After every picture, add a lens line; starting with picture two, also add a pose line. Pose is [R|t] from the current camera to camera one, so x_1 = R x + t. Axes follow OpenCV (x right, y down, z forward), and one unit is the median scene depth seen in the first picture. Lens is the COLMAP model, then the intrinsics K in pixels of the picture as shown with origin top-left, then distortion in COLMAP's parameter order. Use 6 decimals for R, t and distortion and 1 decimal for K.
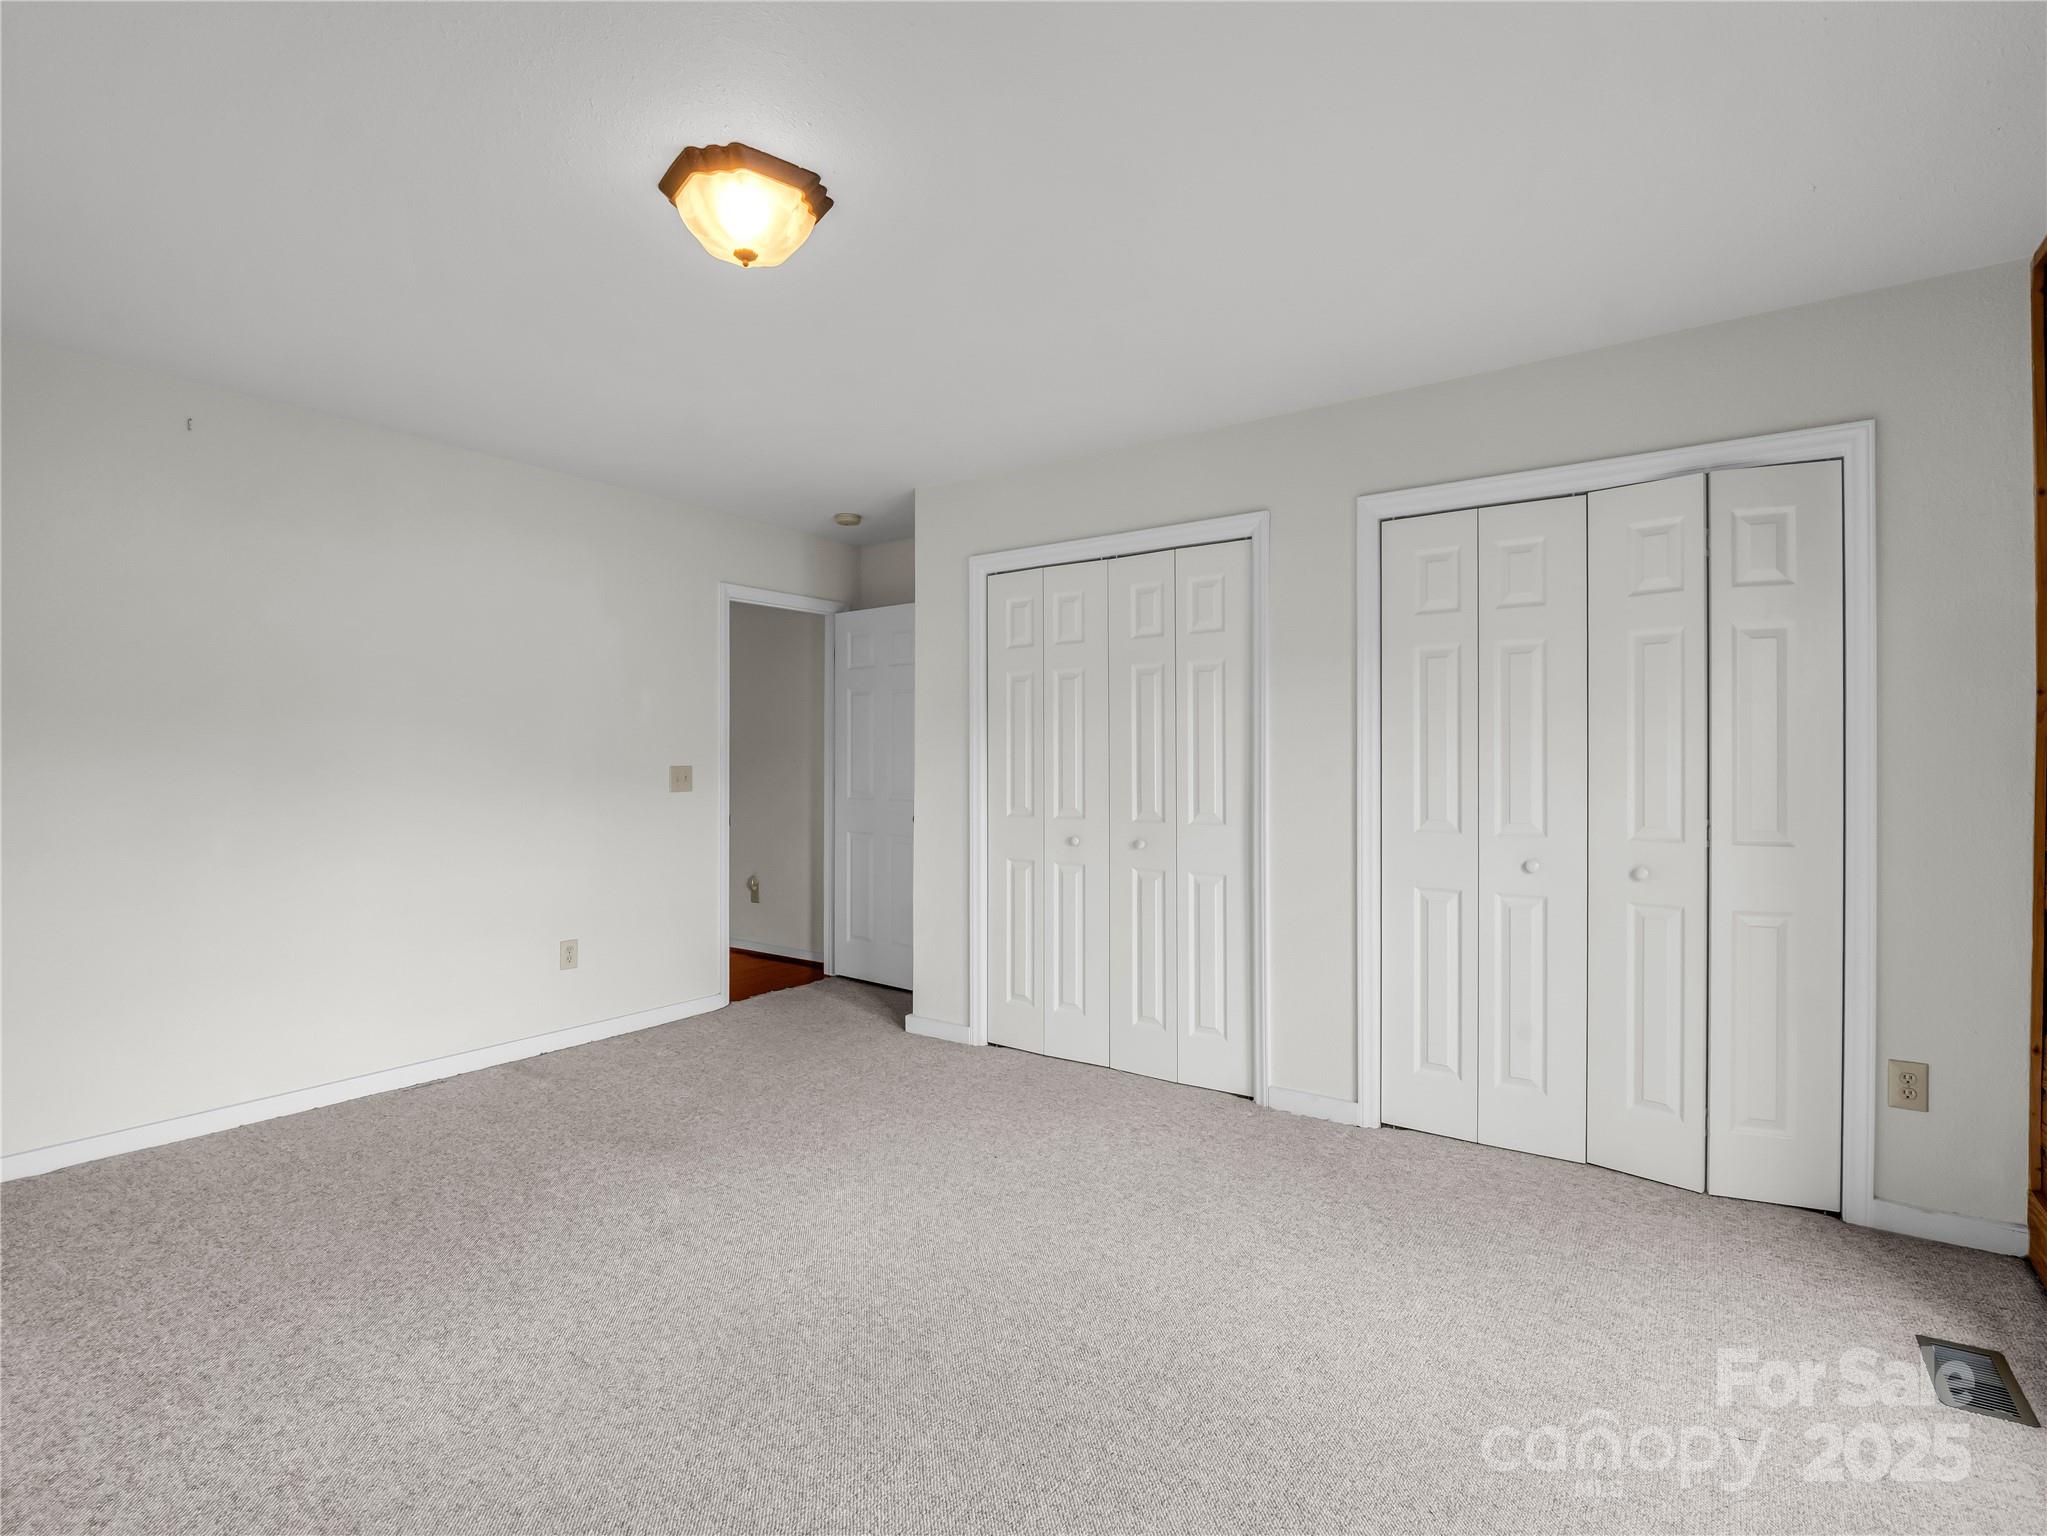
lens RADIAL K [[997.1, 0, 1024.3], [0, 997.1, 761.2], [0, 0, 1]] dist [-0.002492, -0.000765]
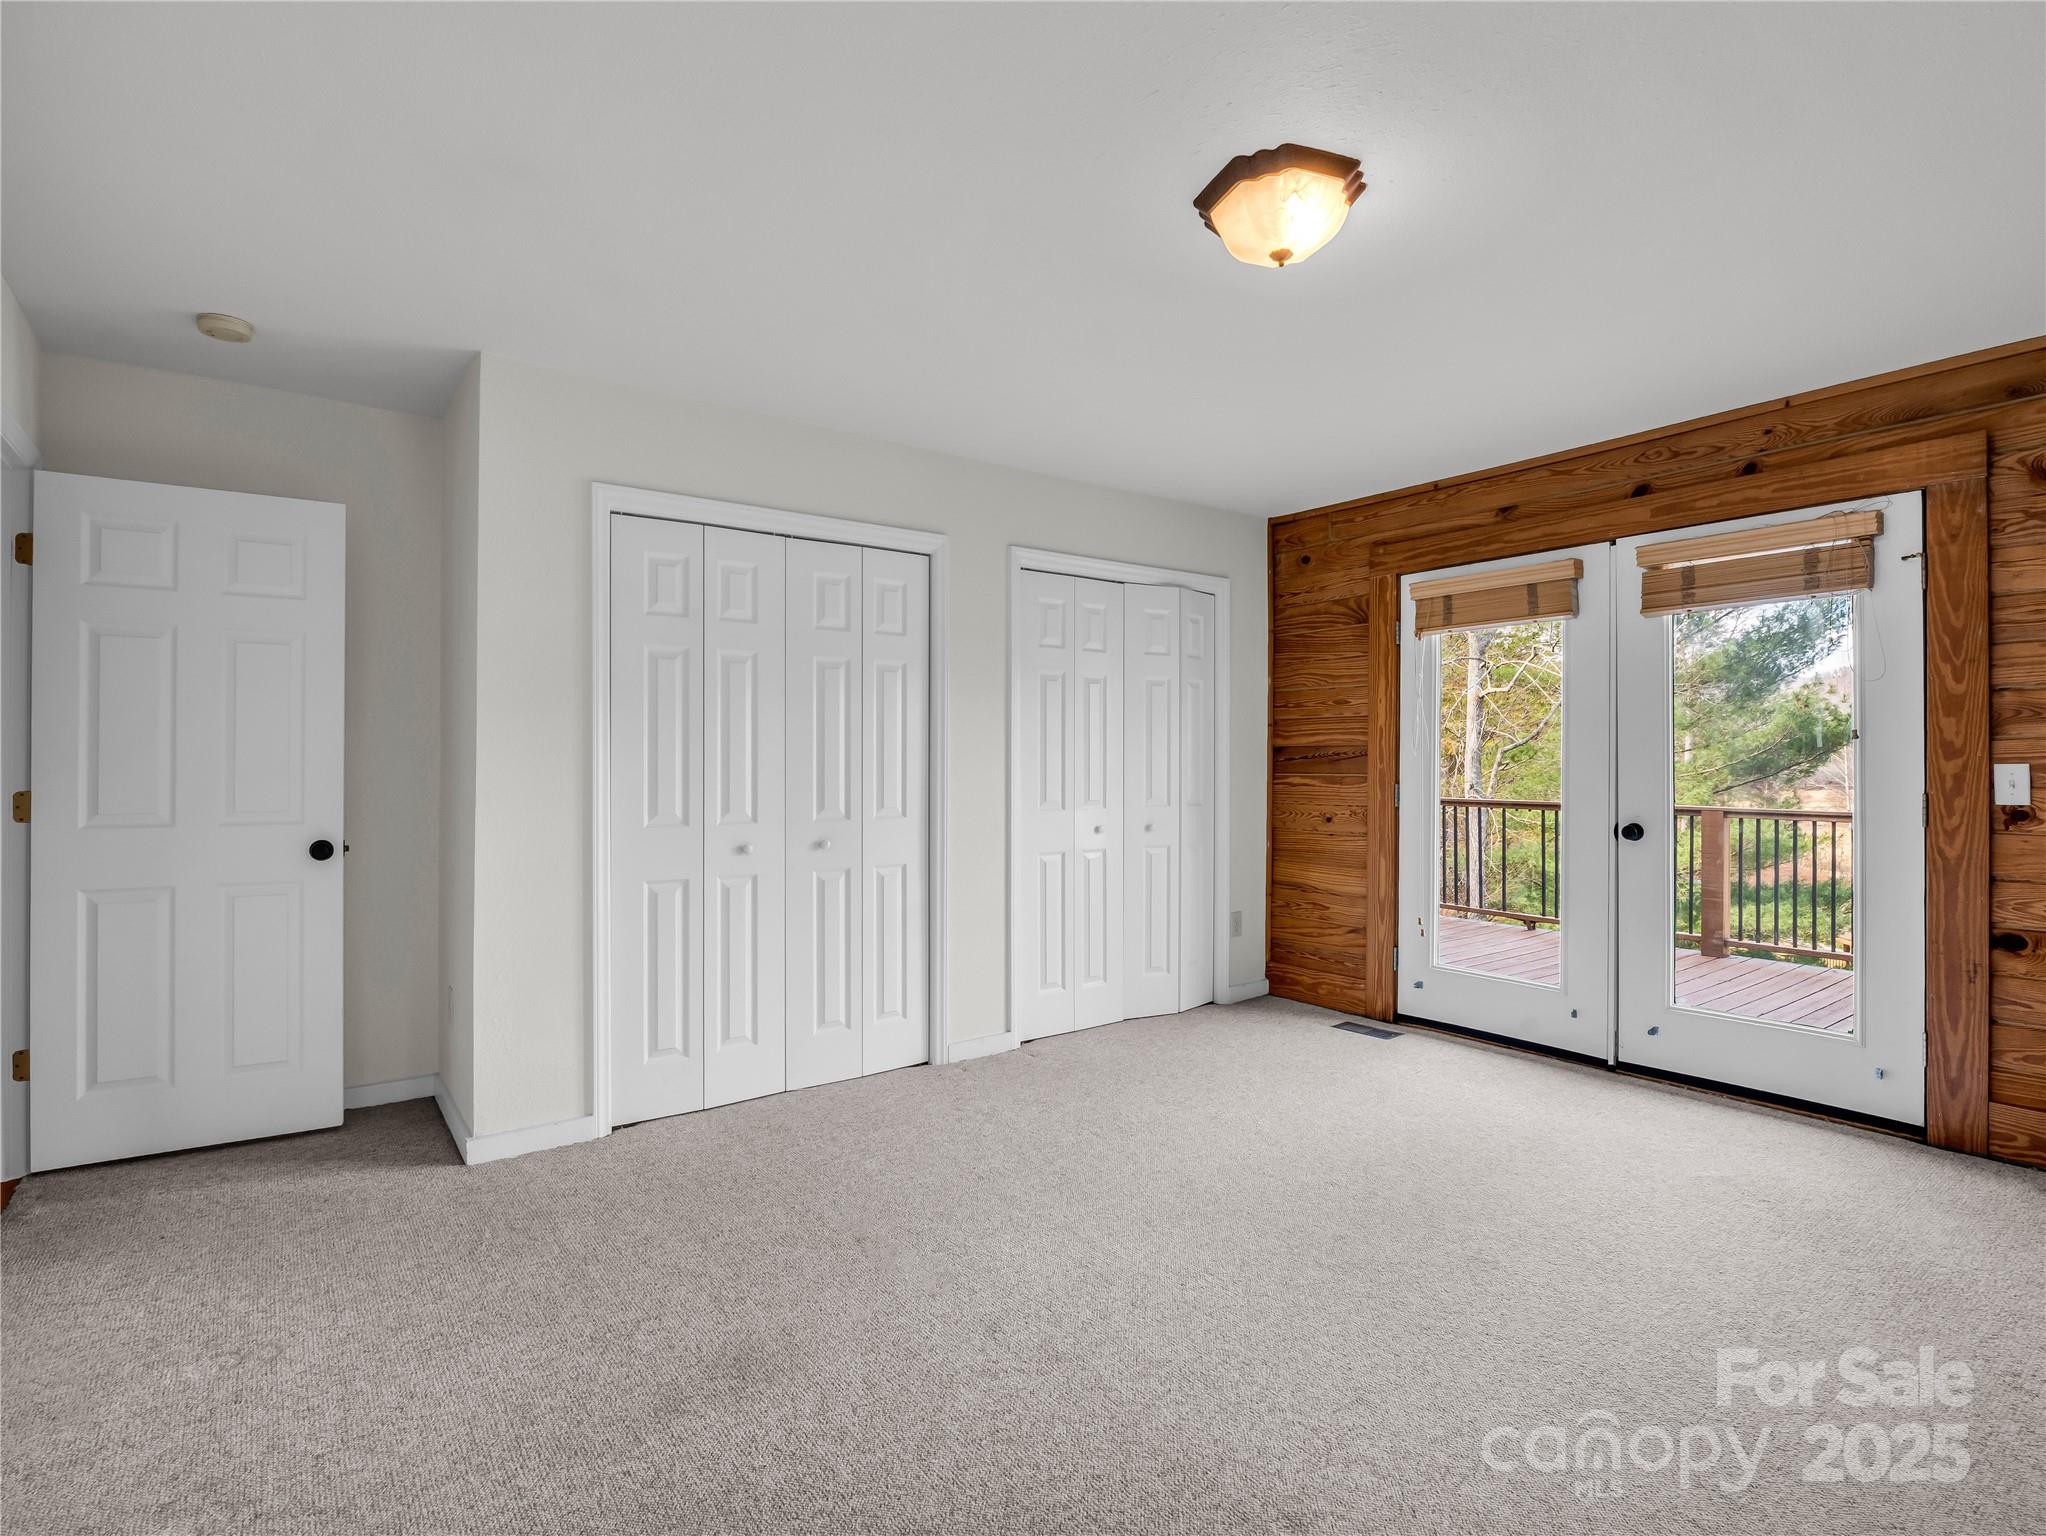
lens RADIAL K [[996.6, 0, 1023.6], [0, 996.6, 759.8], [0, 0, 1]] dist [-0.002492, -0.000765]
pose [[0.317227, -0.002493, 0.948346, -0.698818], [-0.000139, 0.999996, 0.002676, -0.000545], [-0.948350, -0.000980, 0.317226, 0.489804]]
